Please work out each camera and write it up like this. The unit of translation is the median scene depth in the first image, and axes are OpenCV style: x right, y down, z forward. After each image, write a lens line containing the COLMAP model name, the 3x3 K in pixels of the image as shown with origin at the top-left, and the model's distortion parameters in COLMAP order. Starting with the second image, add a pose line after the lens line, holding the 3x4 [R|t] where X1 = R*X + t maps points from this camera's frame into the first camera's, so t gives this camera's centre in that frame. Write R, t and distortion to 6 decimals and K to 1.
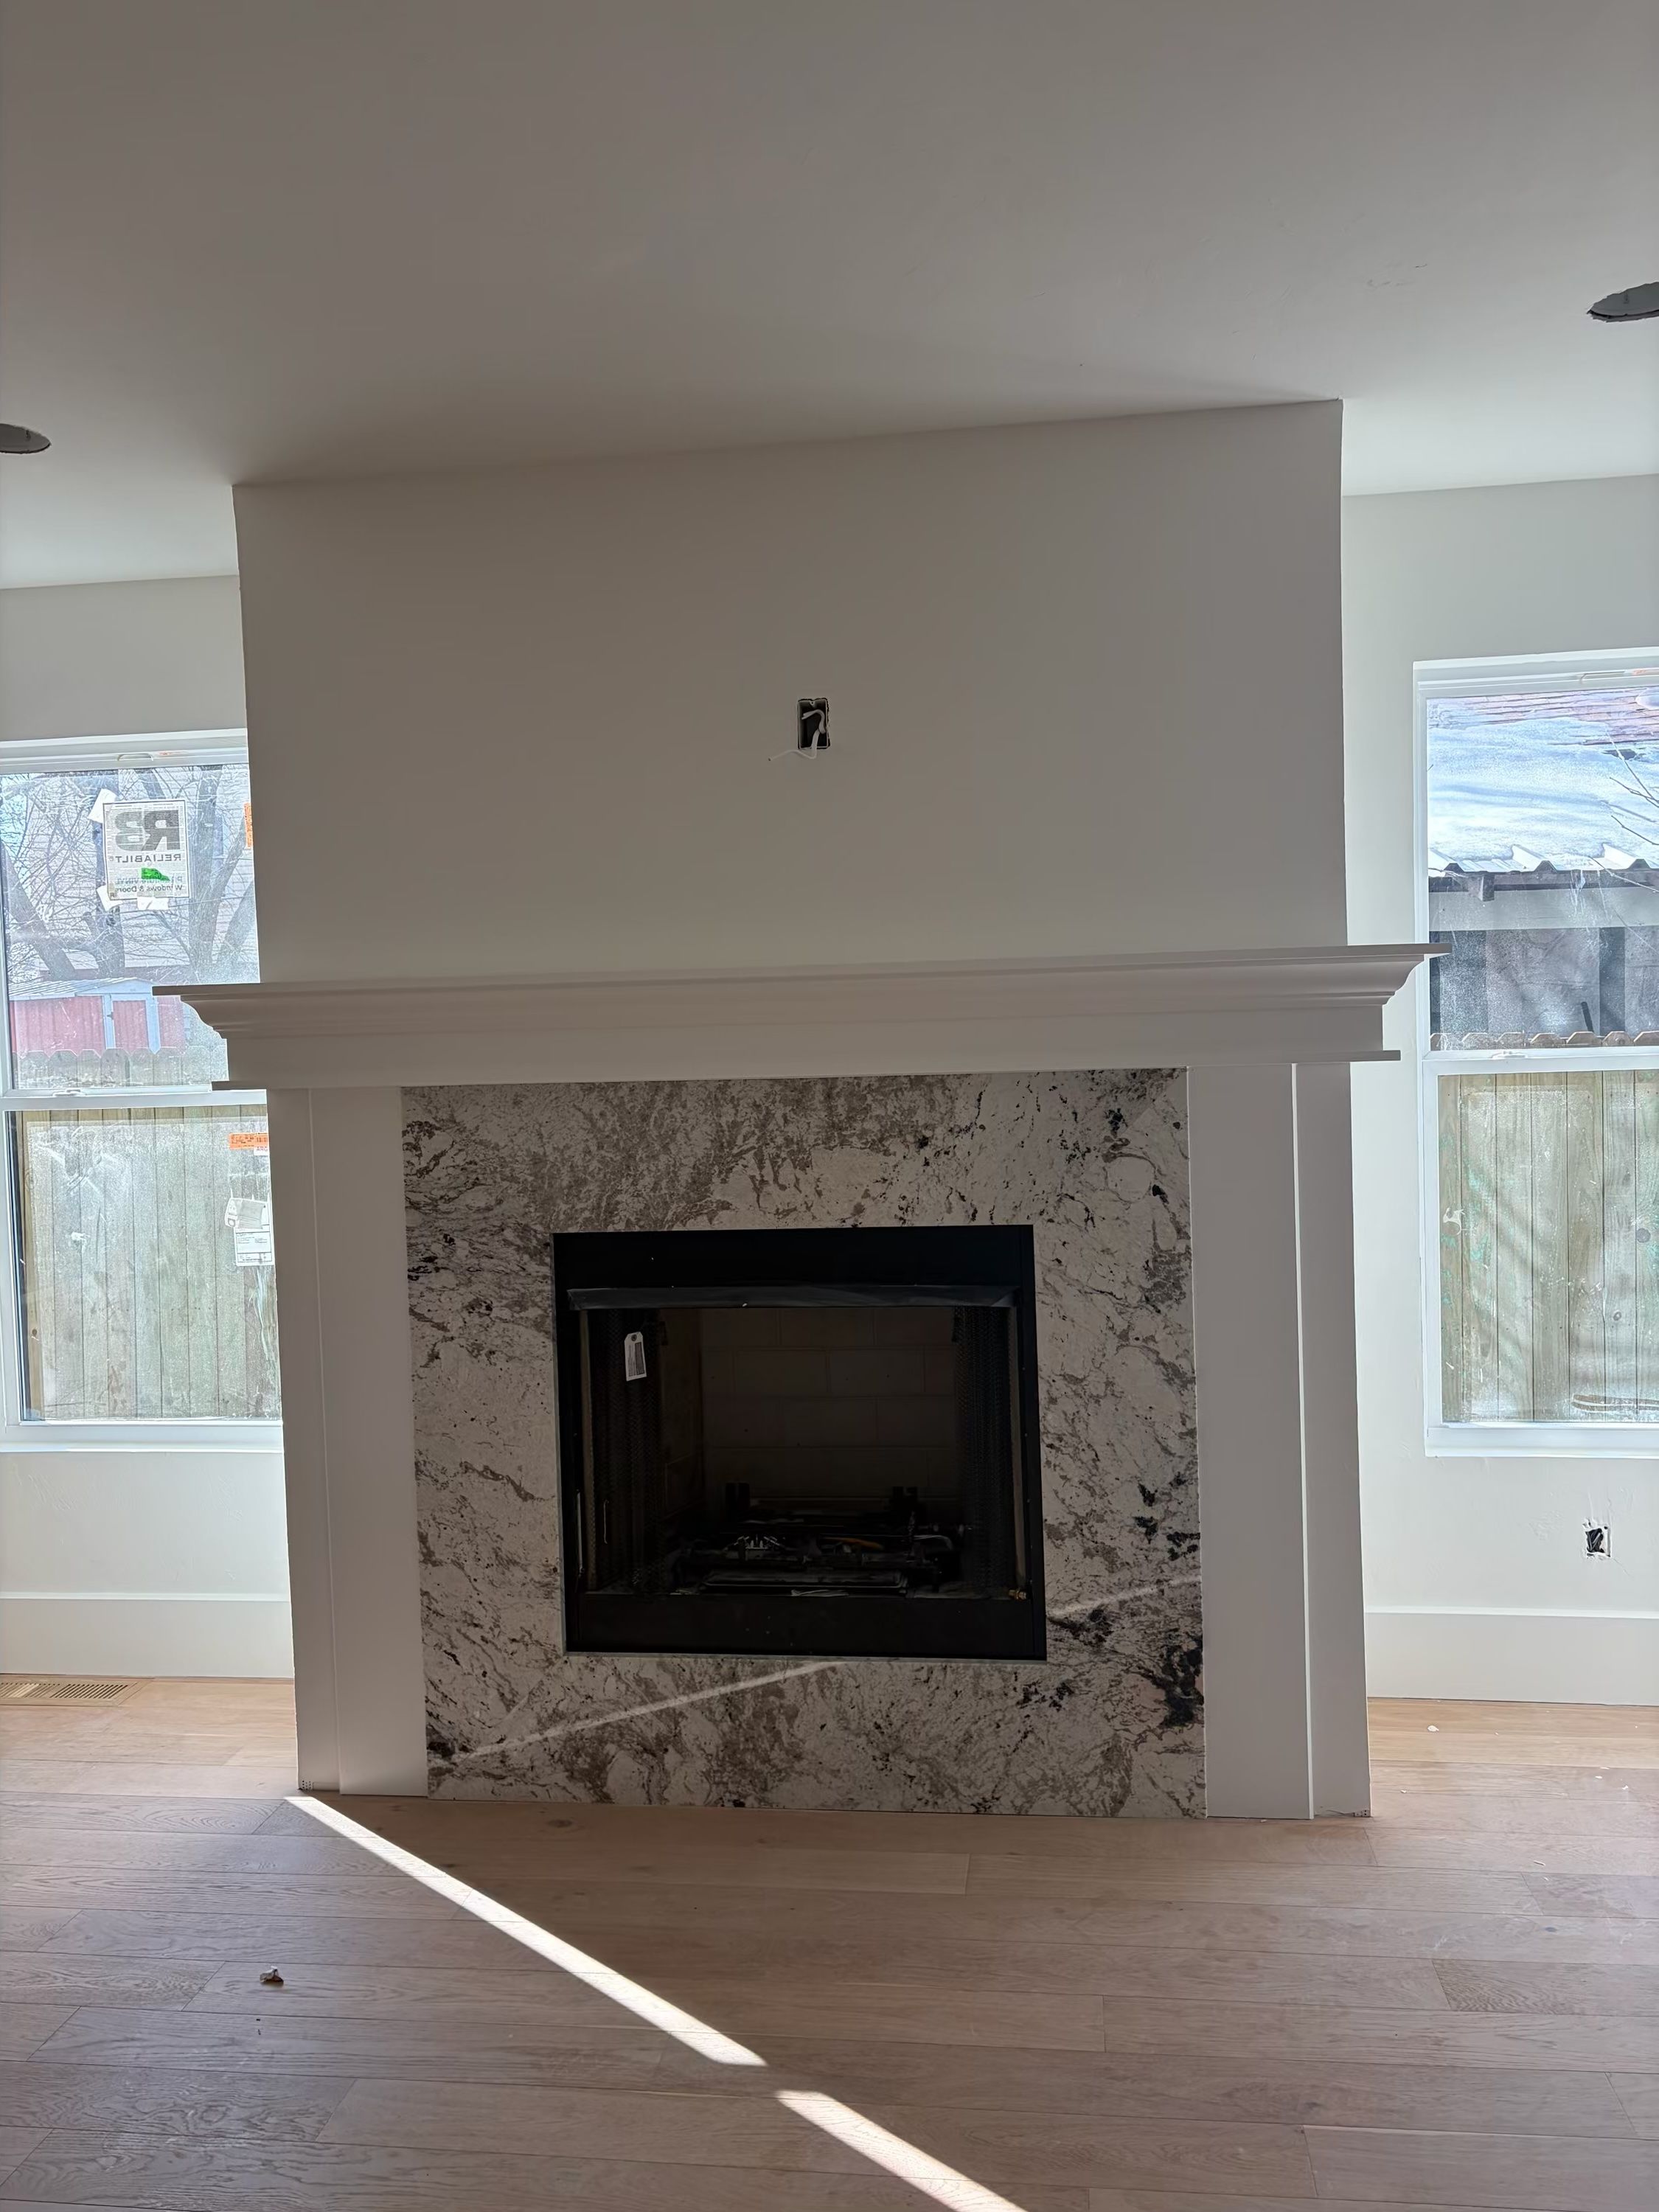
lens RADIAL K [[1694.5, 0, 829.5], [0, 1694.5, 1106.0], [0, 0, 1]] dist [0.088595, -0.158058]
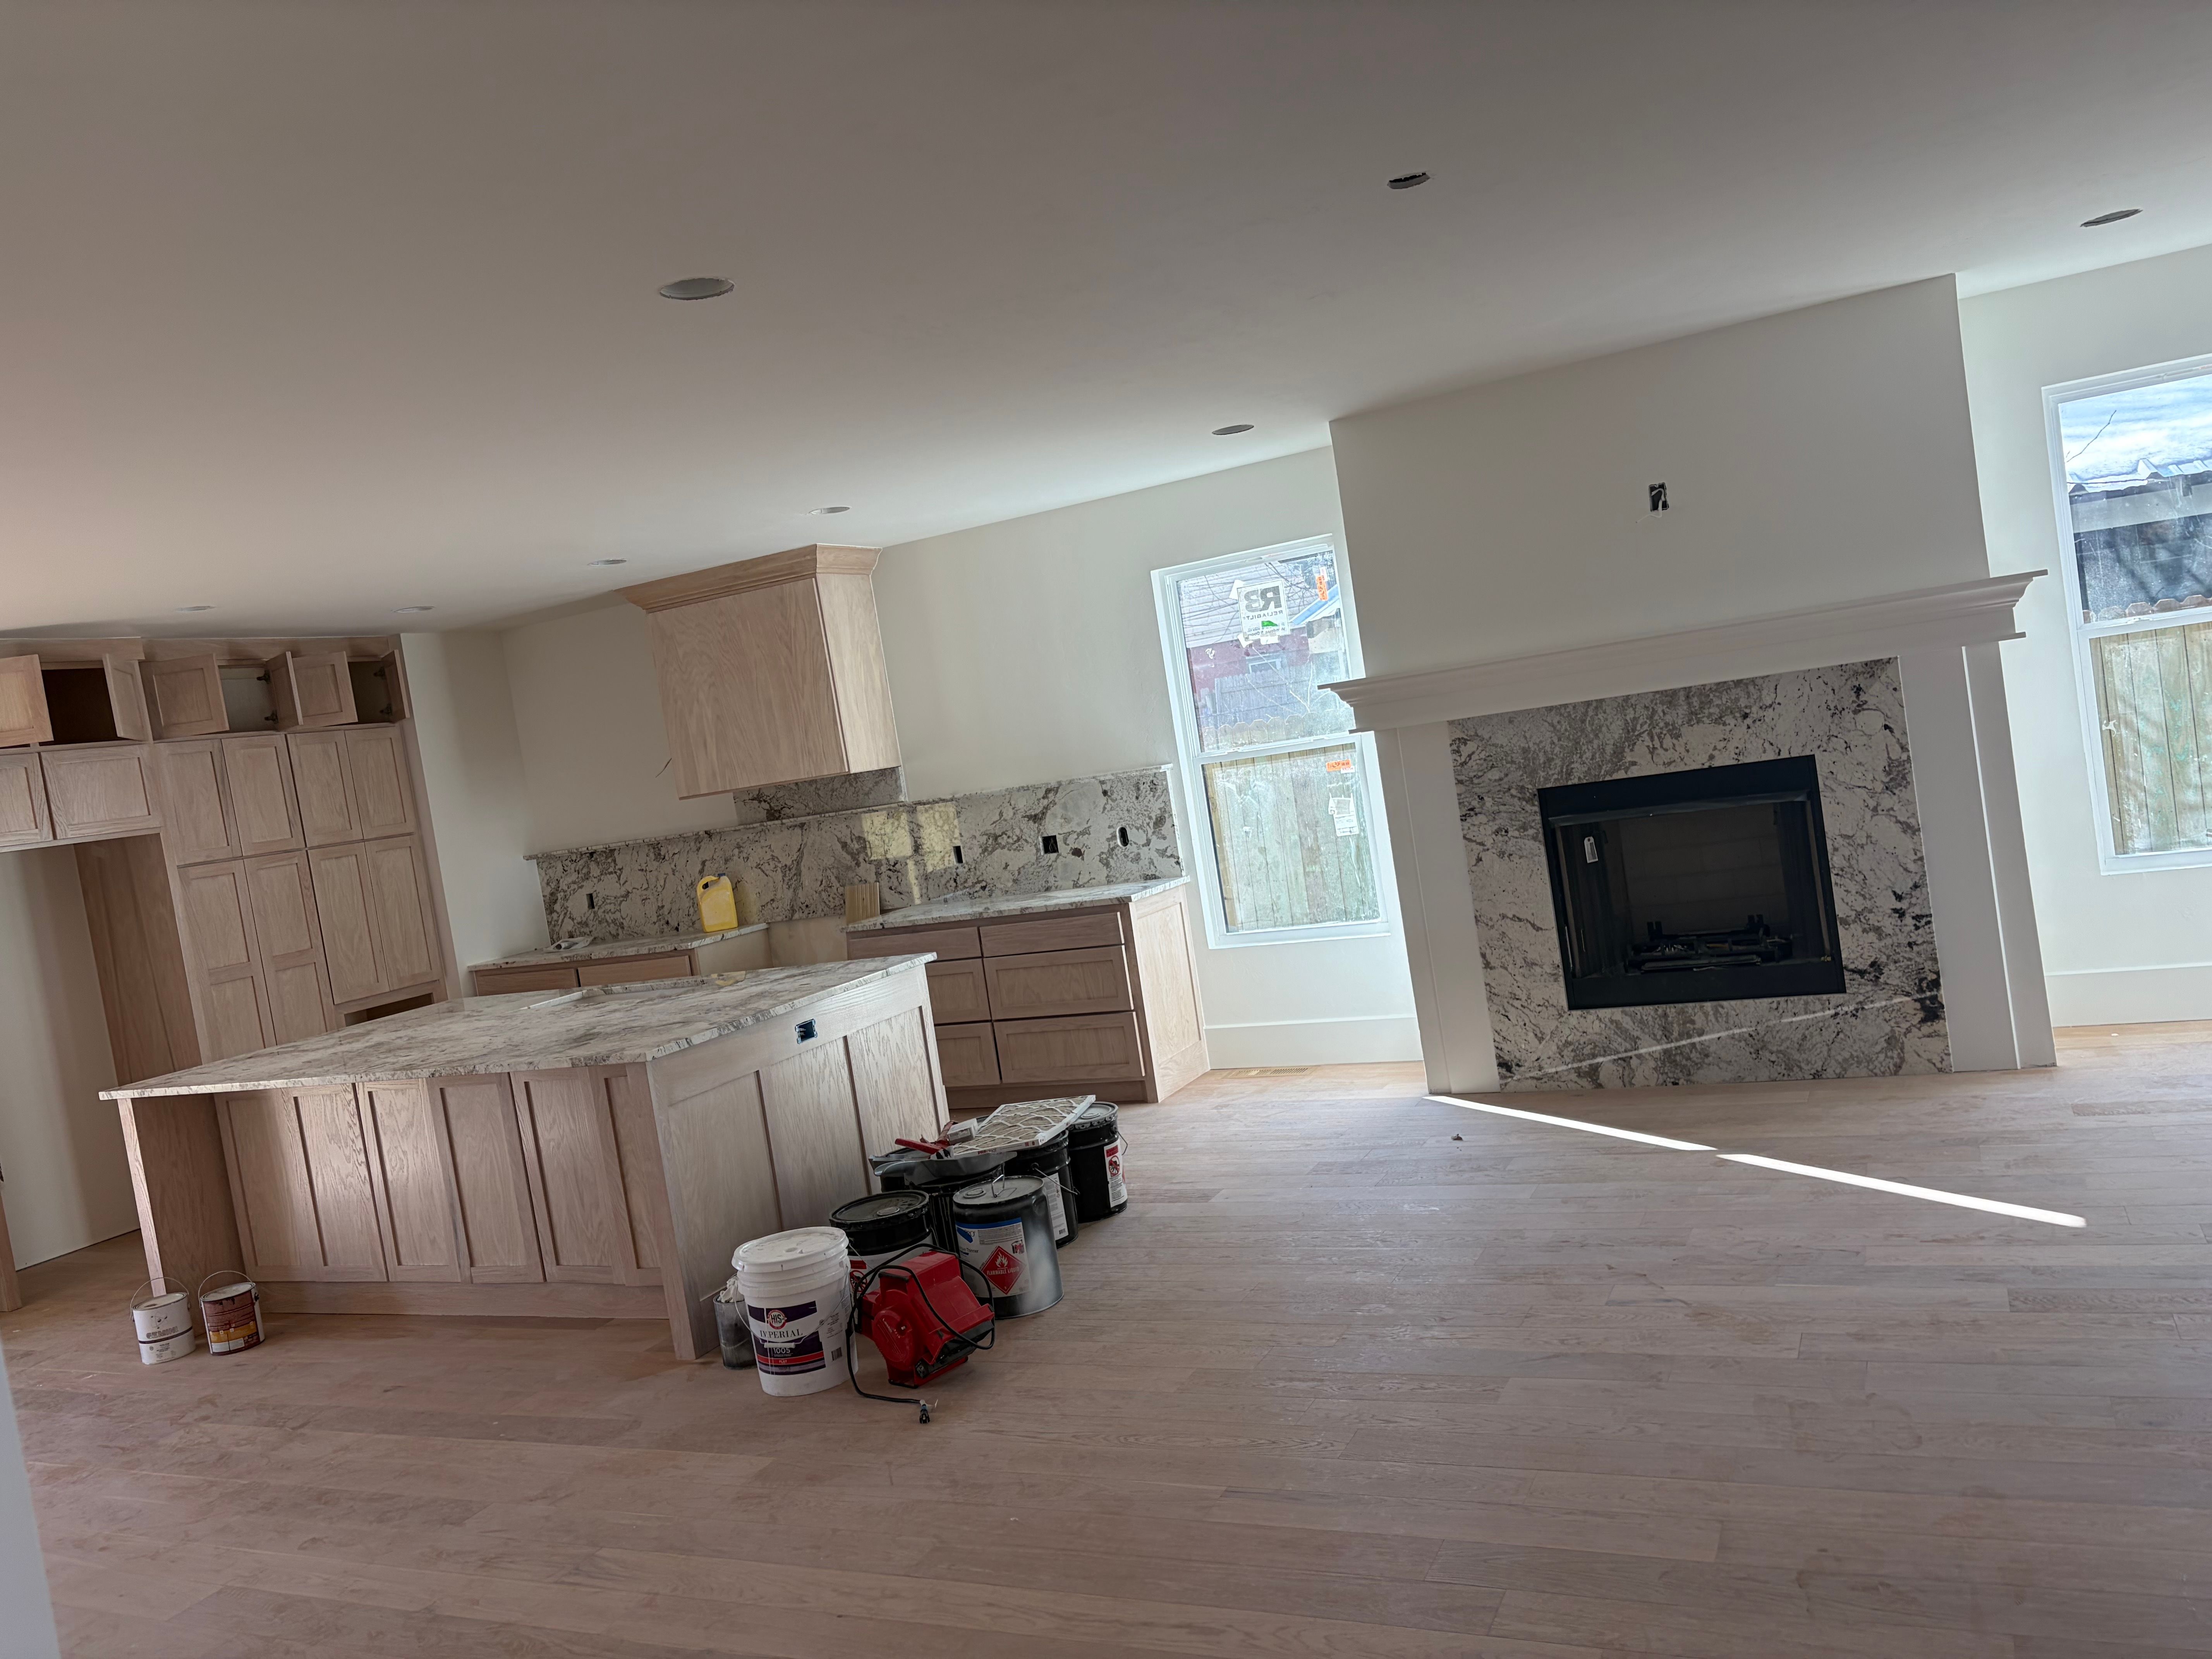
lens RADIAL K [[1694.5, 0, 1106.0], [0, 1694.5, 829.5], [0, 0, 1]] dist [0.088595, -0.158058]
pose [[0.946989, -0.097562, -0.306093, -0.043829], [0.109429, 0.993755, 0.021807, 0.026948], [0.302054, -0.054147, 0.951752, -0.954546]]
